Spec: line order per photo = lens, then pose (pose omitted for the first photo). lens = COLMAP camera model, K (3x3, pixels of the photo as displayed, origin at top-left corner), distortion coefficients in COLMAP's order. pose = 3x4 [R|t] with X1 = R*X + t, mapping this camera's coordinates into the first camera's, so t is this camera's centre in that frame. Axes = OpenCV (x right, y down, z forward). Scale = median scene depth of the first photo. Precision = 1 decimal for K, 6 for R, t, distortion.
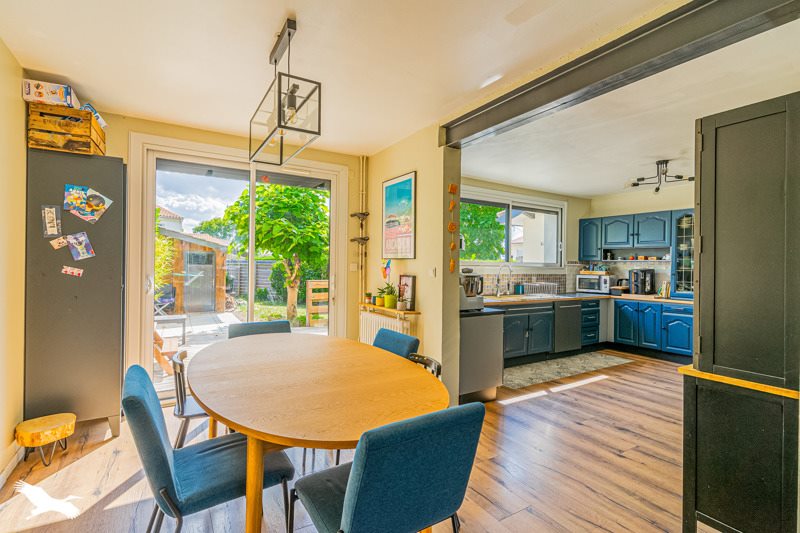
lens RADIAL K [[380.7, 0, 400.0], [0, 380.7, 266.5], [0, 0, 1]] dist [0.000283, 0.000044]
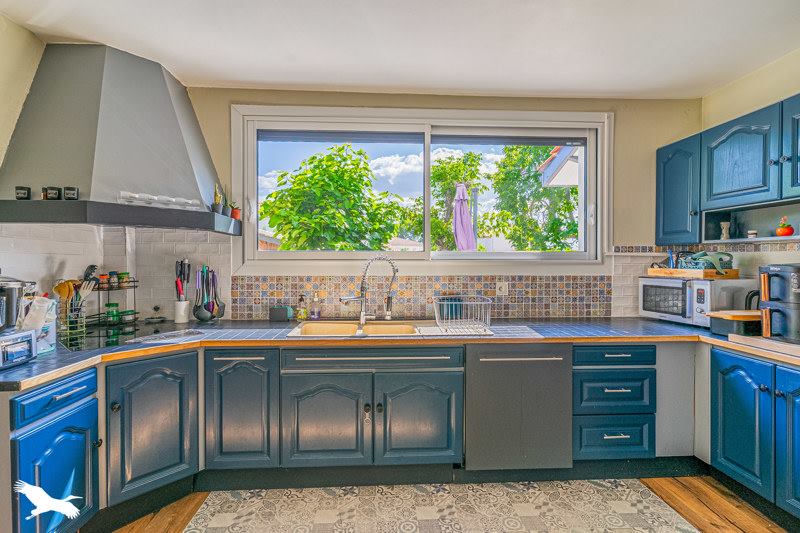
lens RADIAL K [[380.7, 0, 400.0], [0, 380.7, 266.5], [0, 0, 1]] dist [0.000283, 0.000044]
pose [[0.872777, -0.005255, -0.488090, 0.484840], [0.010115, 0.999922, 0.007322, 0.004042], [0.488014, -0.011328, 0.872763, 0.542398]]
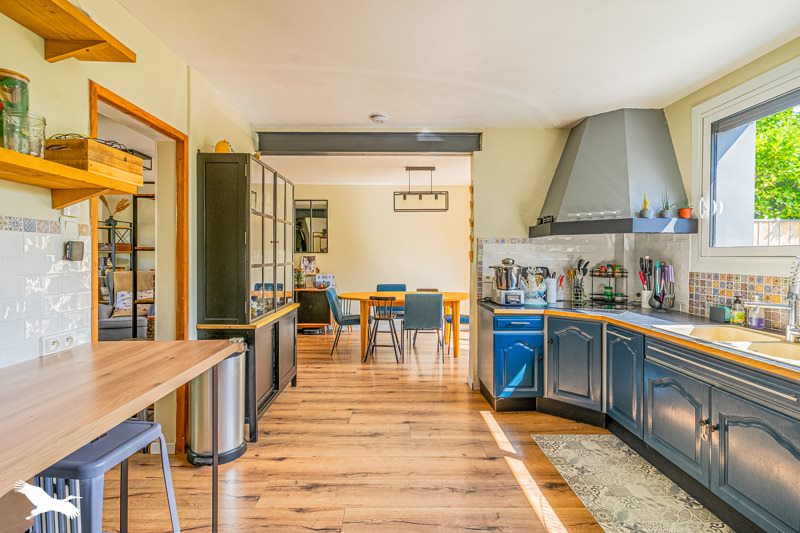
lens RADIAL K [[380.7, 0, 400.0], [0, 380.7, 266.5], [0, 0, 1]] dist [0.000283, 0.000044]
pose [[-0.511623, 0.009966, -0.859152, 0.747918], [-0.013057, 0.999727, 0.019372, 0.005986], [0.859111, 0.021129, -0.511353, 0.848601]]
